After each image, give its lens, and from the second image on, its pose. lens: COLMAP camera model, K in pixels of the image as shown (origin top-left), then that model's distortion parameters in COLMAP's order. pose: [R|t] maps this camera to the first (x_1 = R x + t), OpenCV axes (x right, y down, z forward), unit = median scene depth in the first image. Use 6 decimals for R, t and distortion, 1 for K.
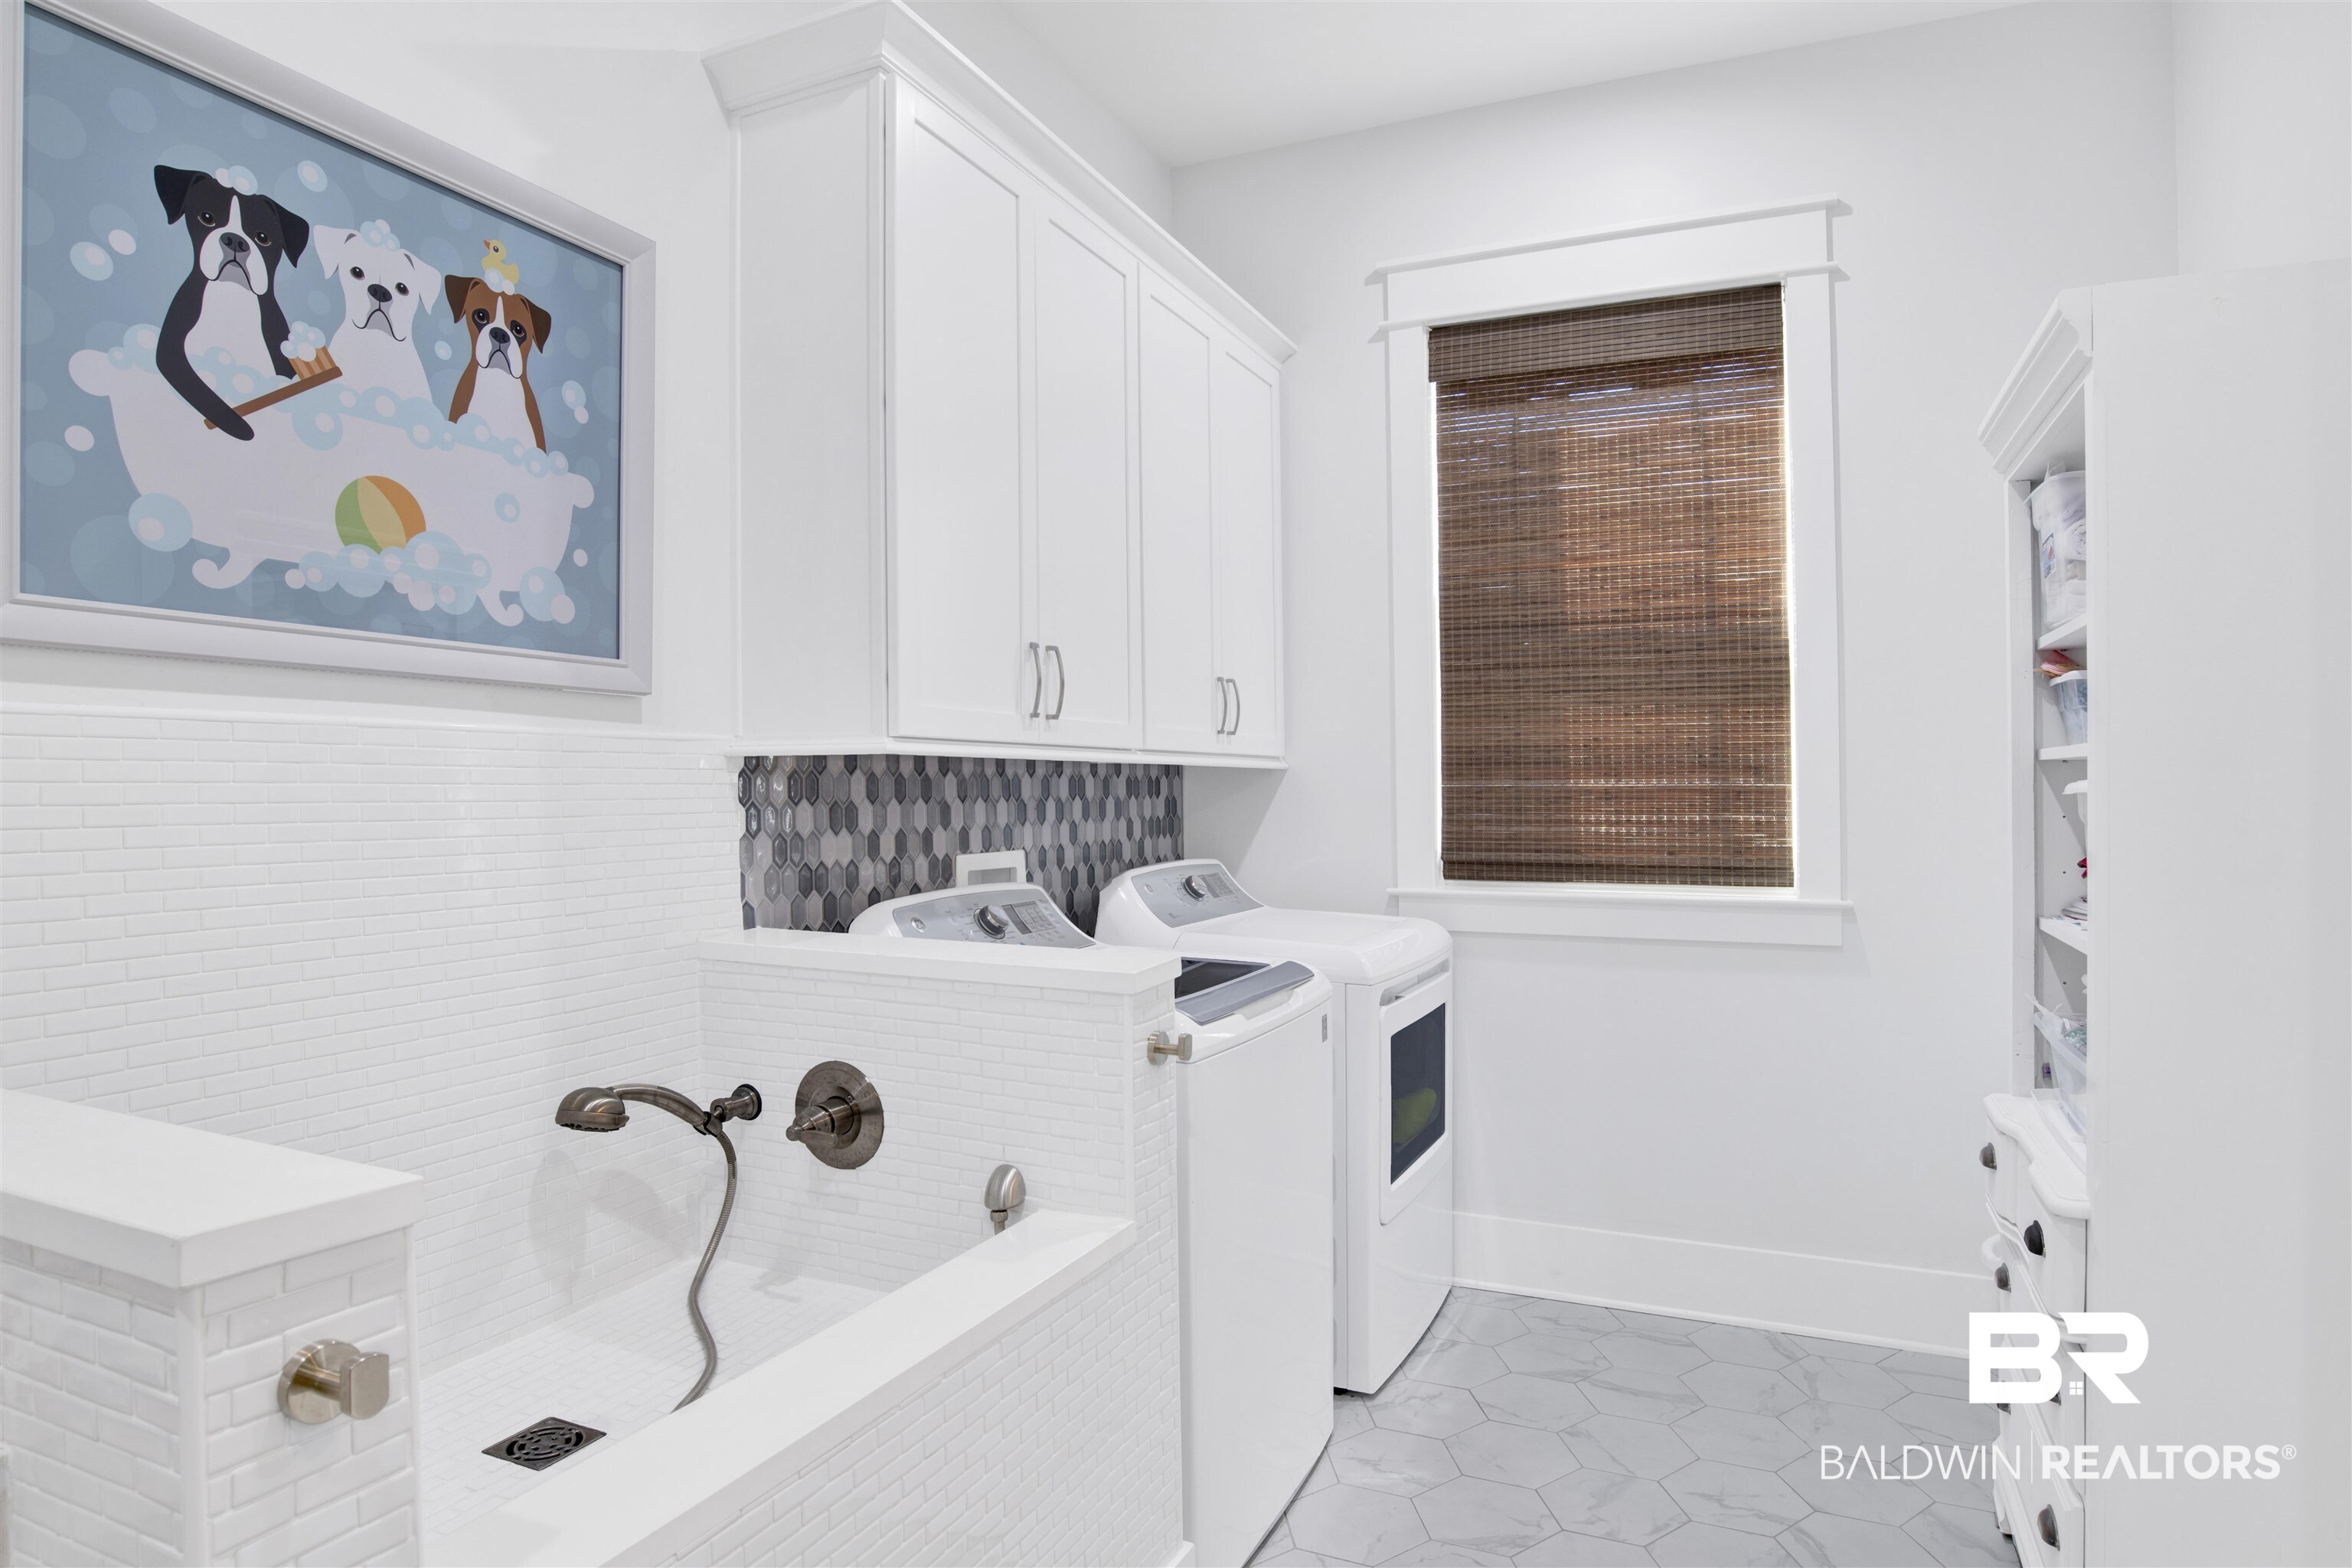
lens RADIAL K [[1299.8, 0, 1183.5], [0, 1299.8, 807.9], [0, 0, 1]] dist [-0.053246, 0.016683]
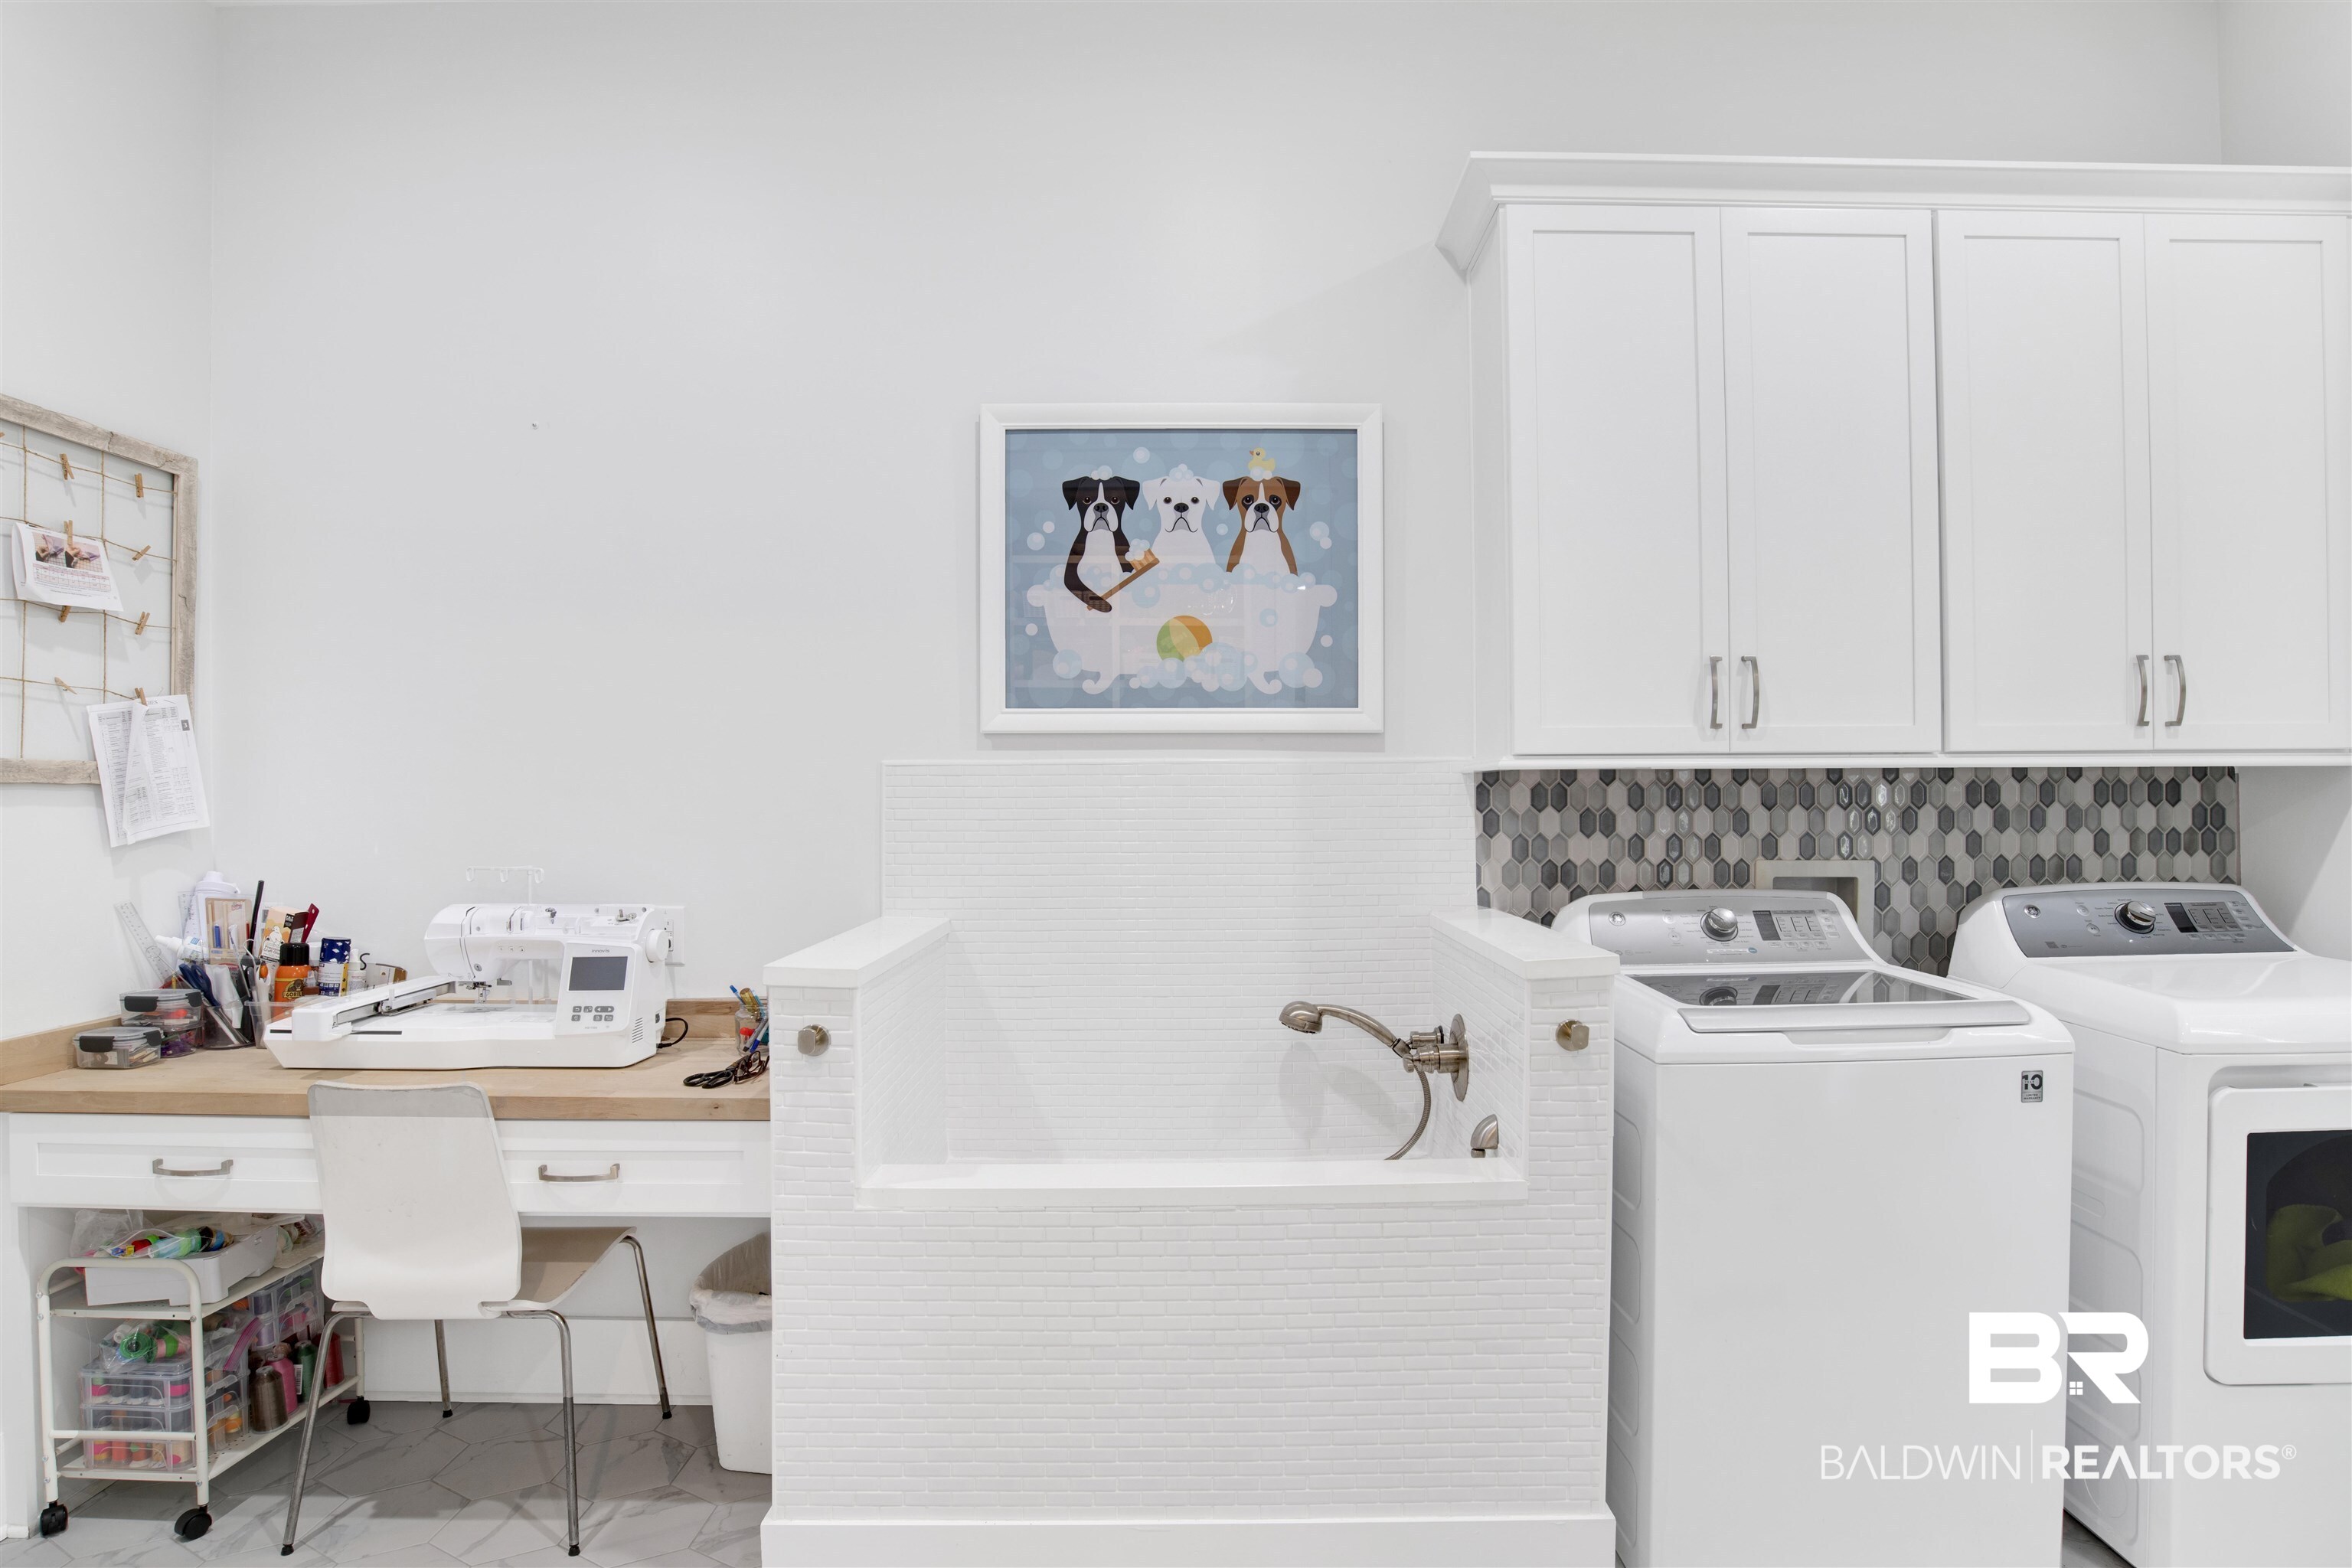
lens RADIAL K [[1299.8, 0, 1226.6], [0, 1299.8, 800.1], [0, 0, 1]] dist [-0.053246, 0.016683]
pose [[0.443491, -0.003350, -0.896272, 0.831601], [-0.007270, 0.999947, -0.007335, -0.002459], [0.896249, 0.009769, 0.443443, 0.254071]]
